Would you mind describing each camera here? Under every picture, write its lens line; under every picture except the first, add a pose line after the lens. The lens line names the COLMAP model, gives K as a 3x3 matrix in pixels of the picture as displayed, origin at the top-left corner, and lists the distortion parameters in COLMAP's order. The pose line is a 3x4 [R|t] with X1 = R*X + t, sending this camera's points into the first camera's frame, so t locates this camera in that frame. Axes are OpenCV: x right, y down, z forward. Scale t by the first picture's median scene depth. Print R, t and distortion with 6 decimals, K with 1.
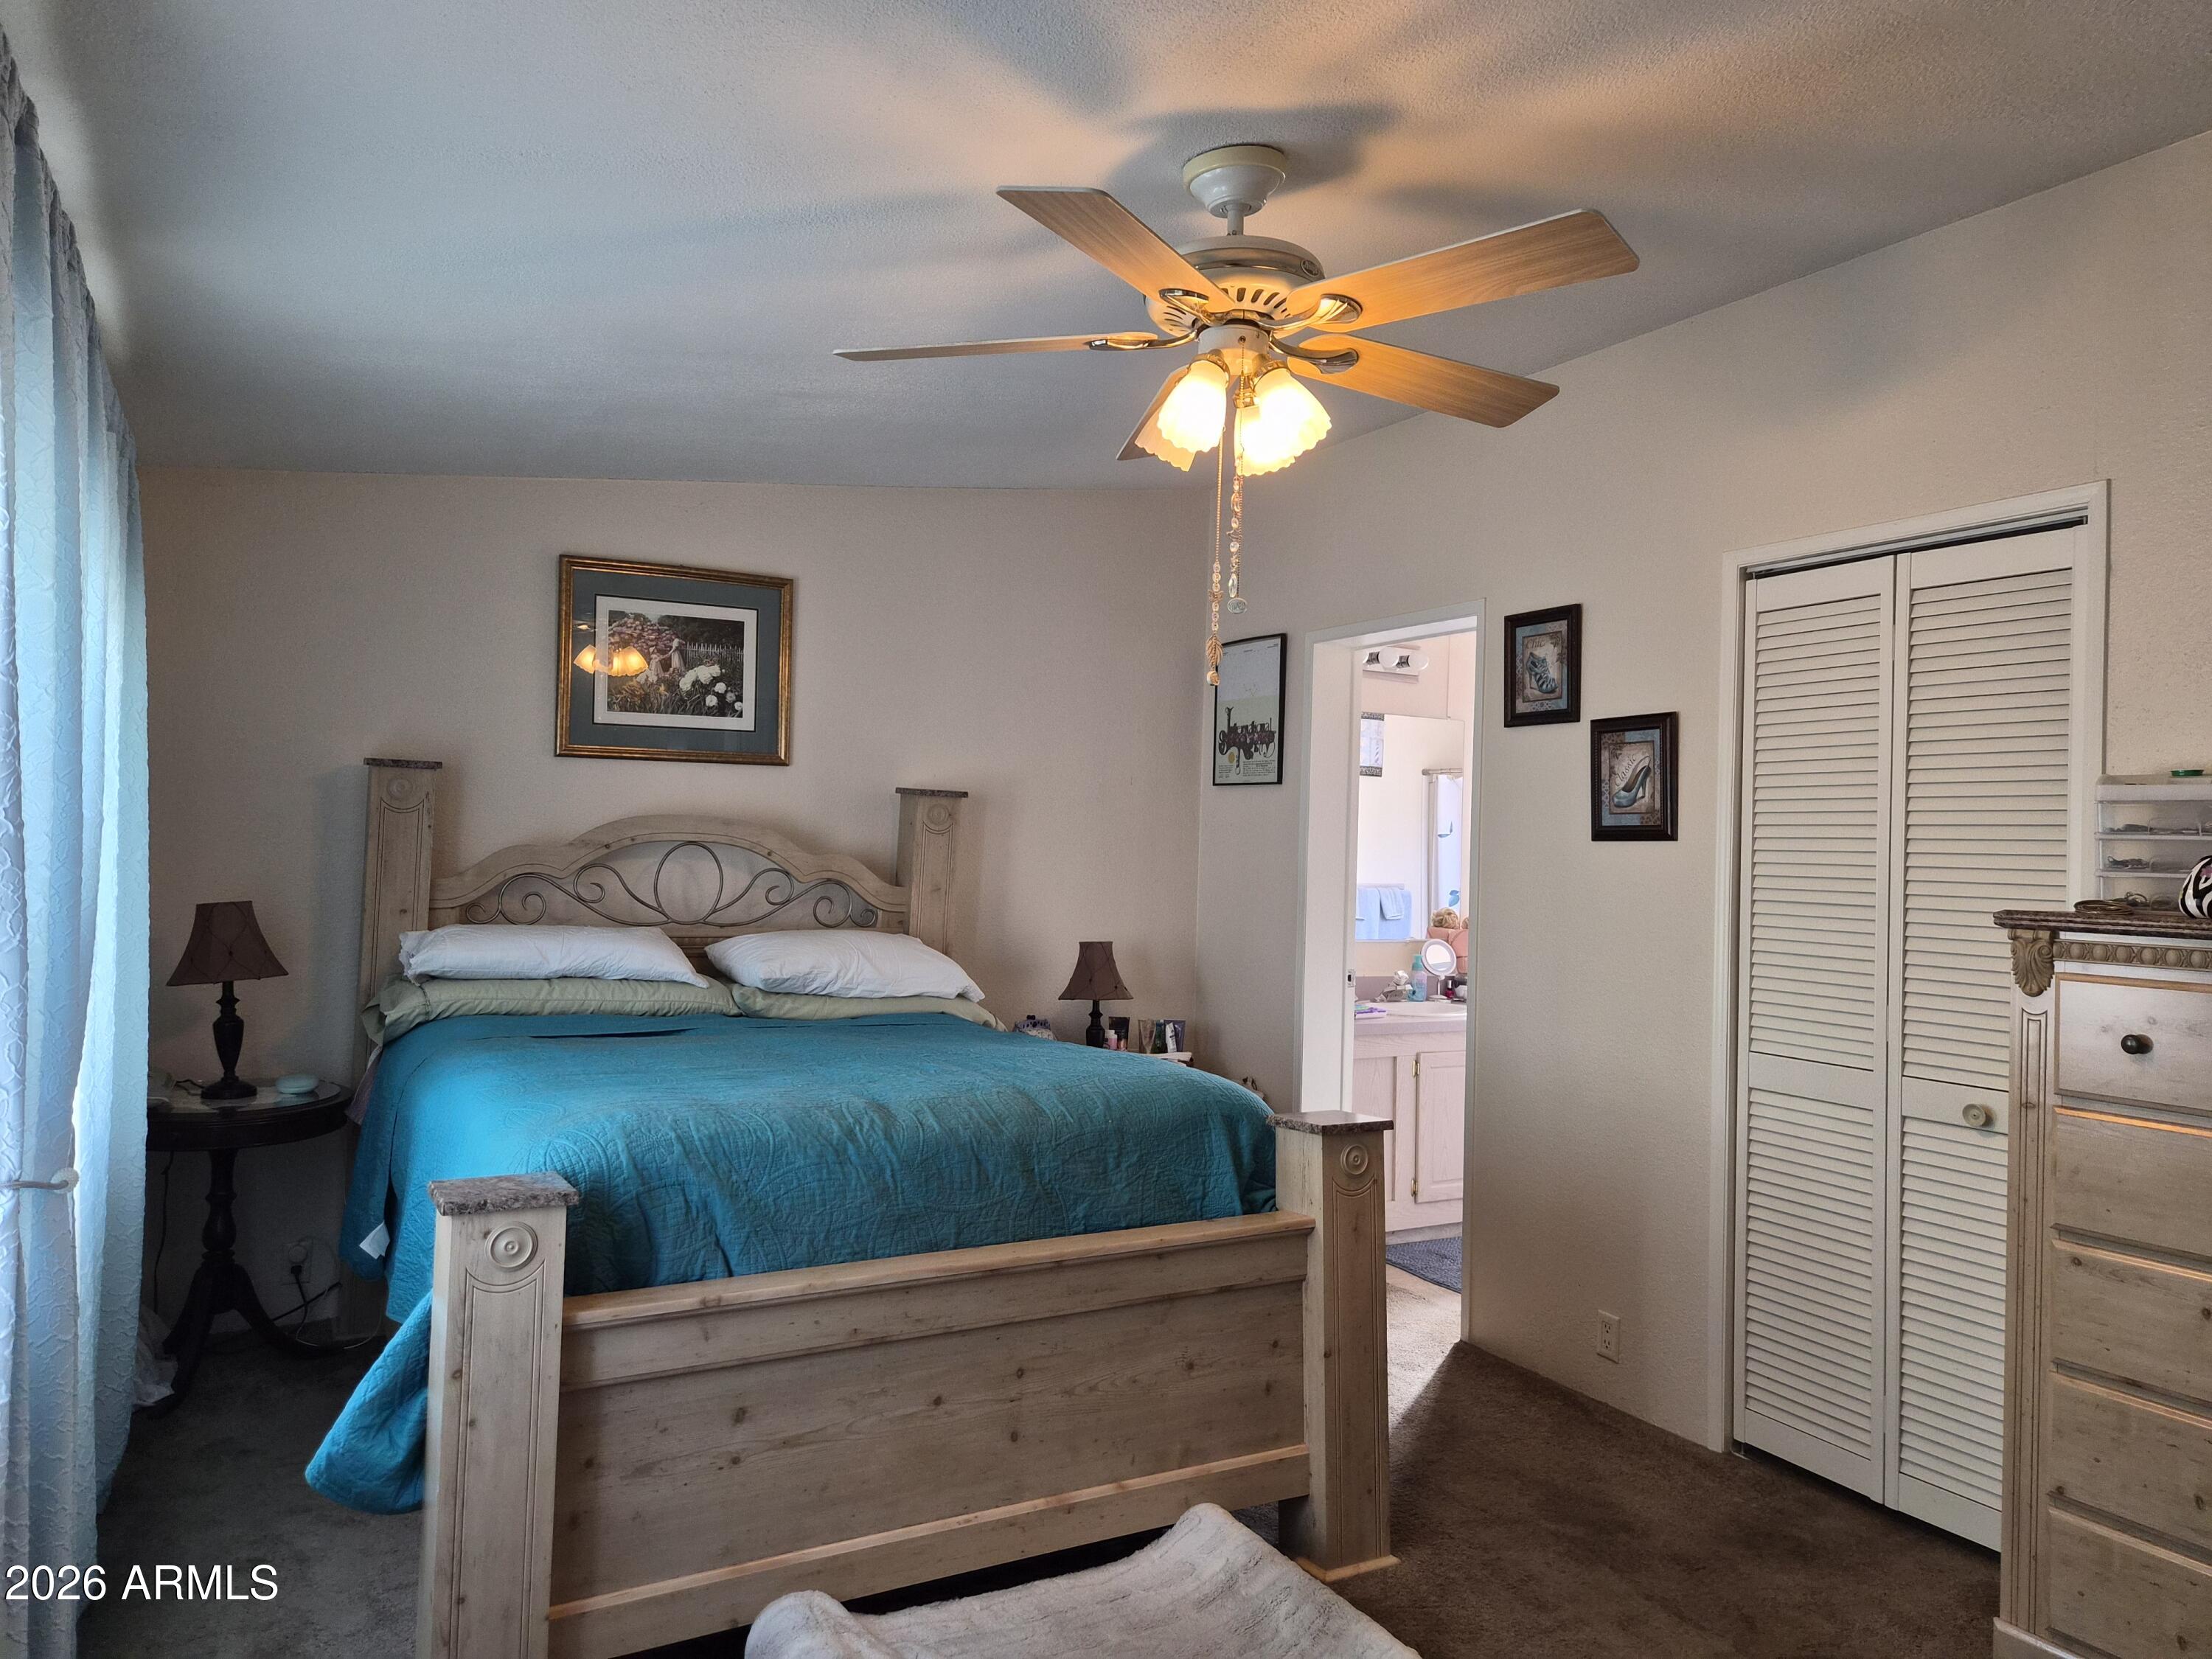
lens RADIAL K [[1465.6, 0, 1107.9], [0, 1465.6, 881.1], [0, 0, 1]] dist [0.053106, -0.068848]
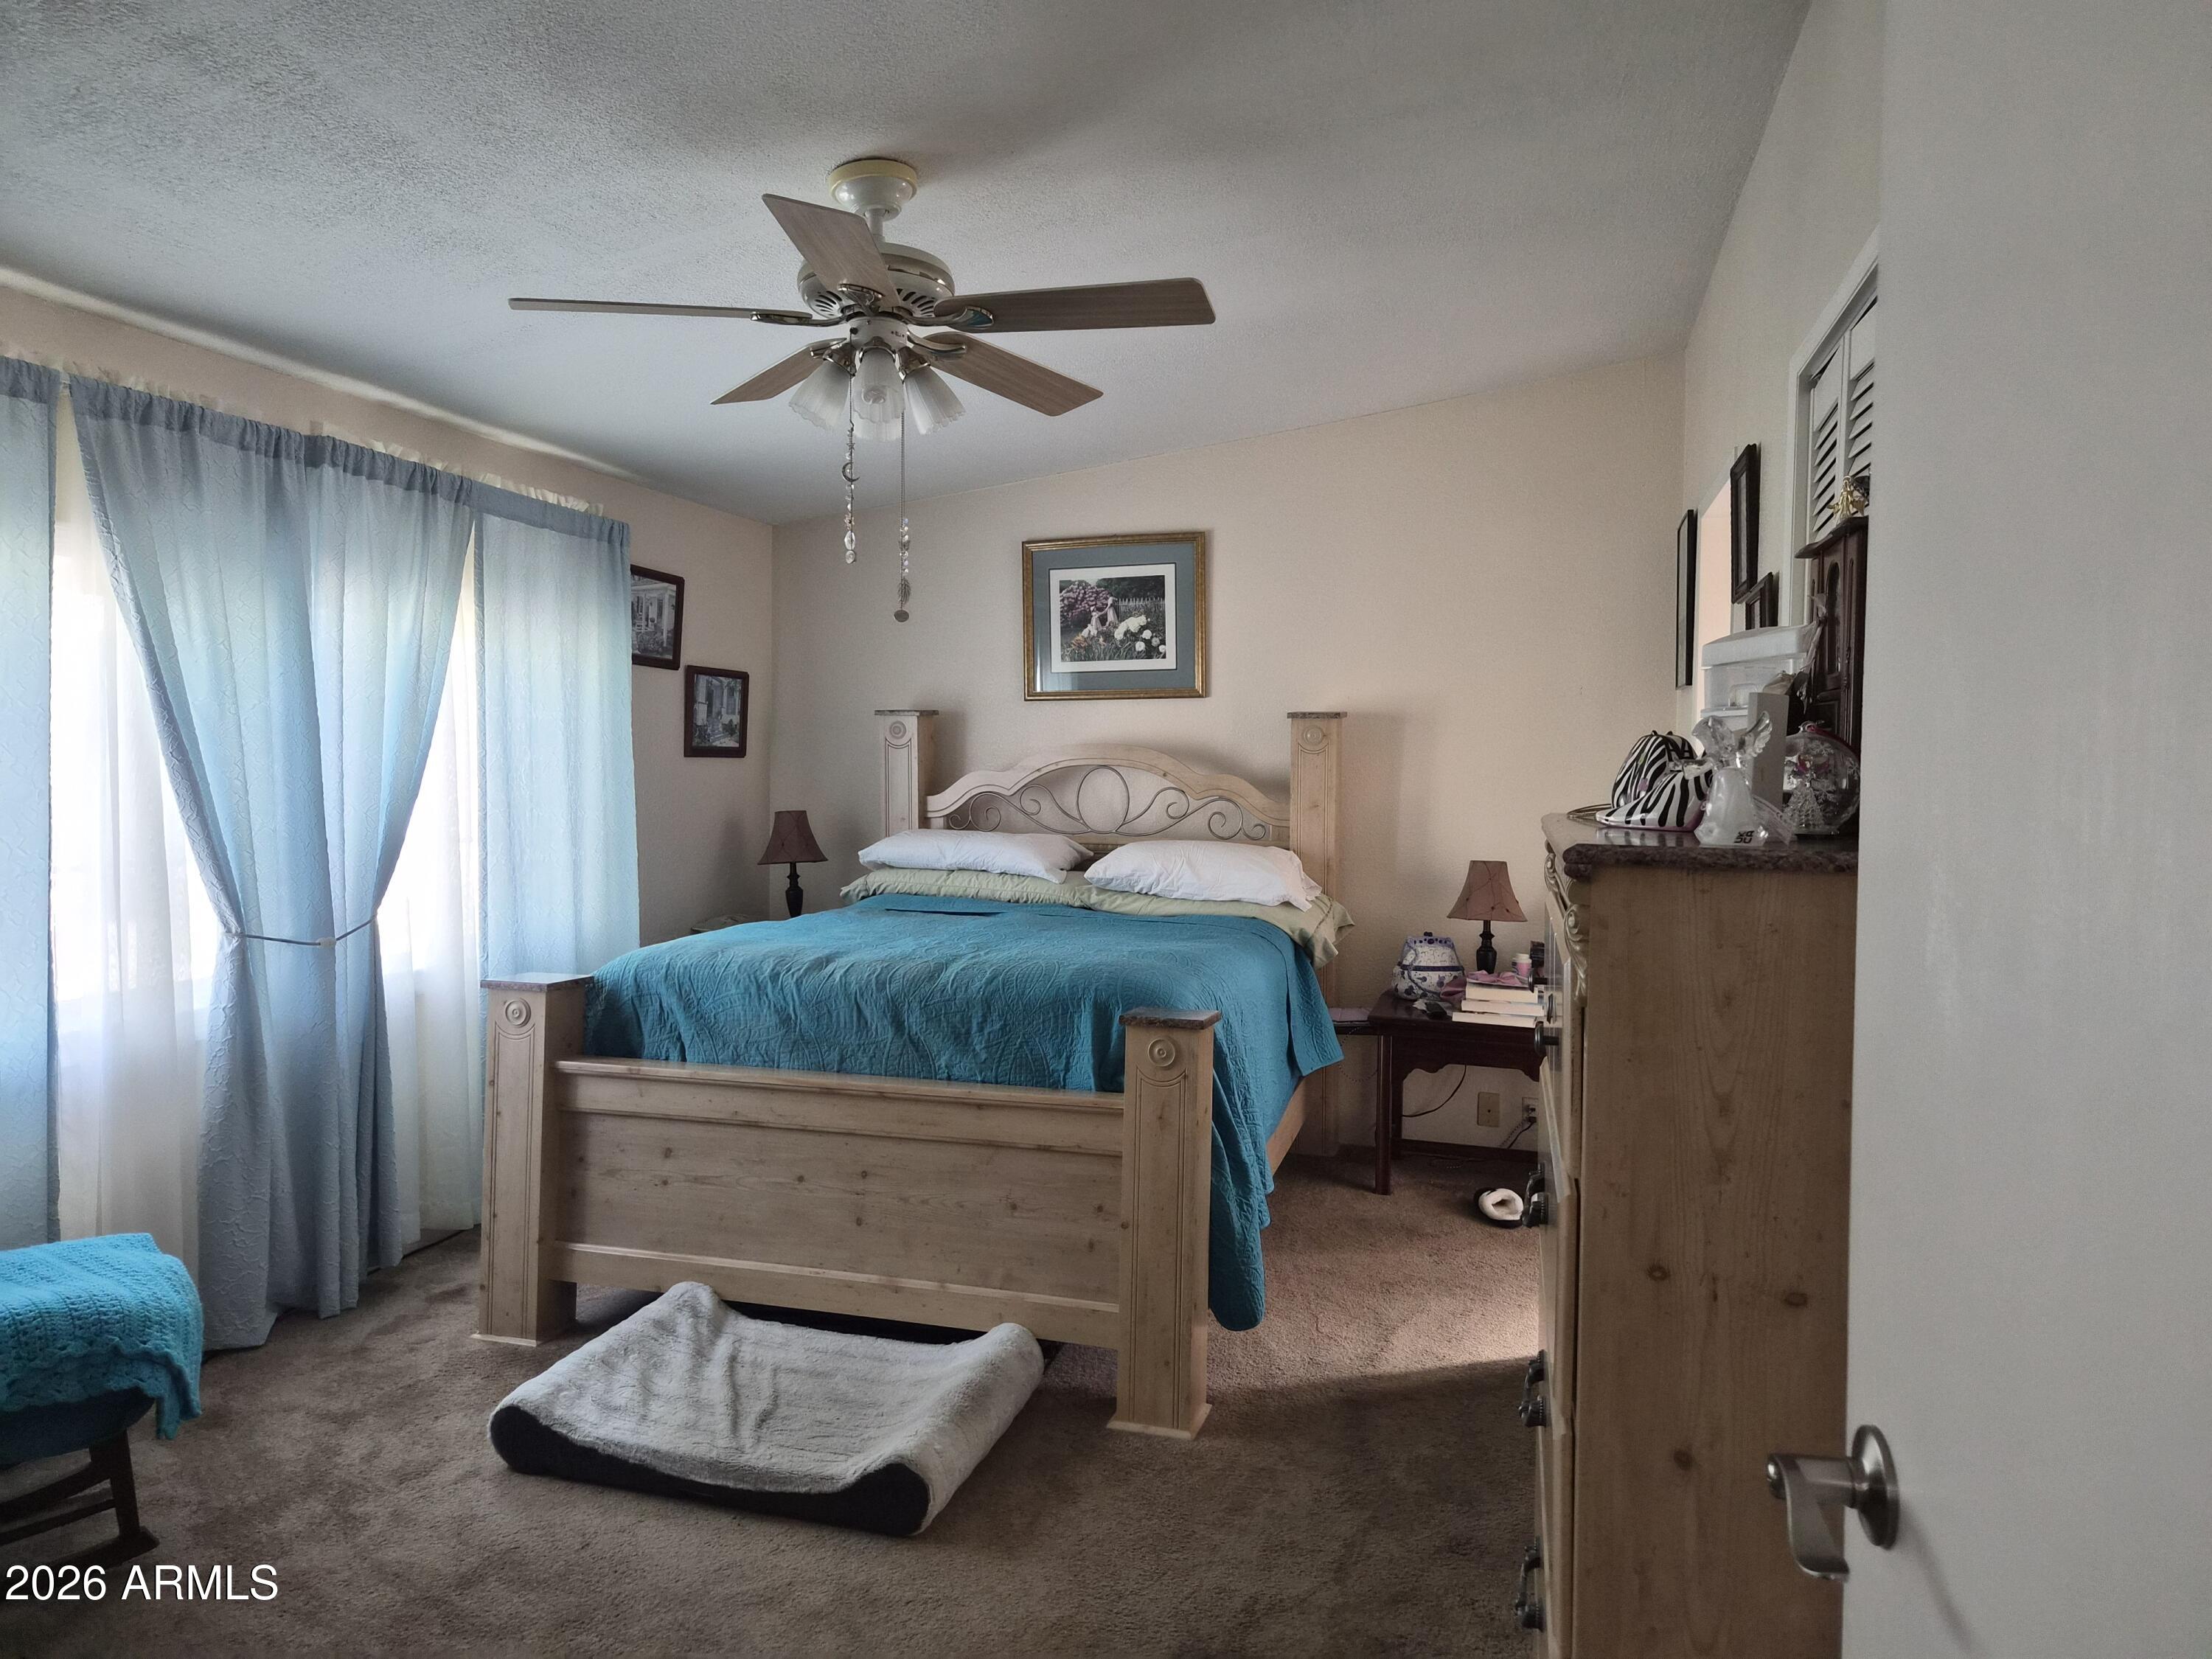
lens RADIAL K [[1507.9, 0, 1106.0], [0, 1507.9, 829.5], [0, 0, 1]] dist [0.080839, -0.076795]
pose [[0.699771, 0.016219, -0.714183, 0.628850], [-0.004069, 0.999817, 0.018718, 0.003076], [0.714356, -0.010192, 0.699709, 0.134631]]
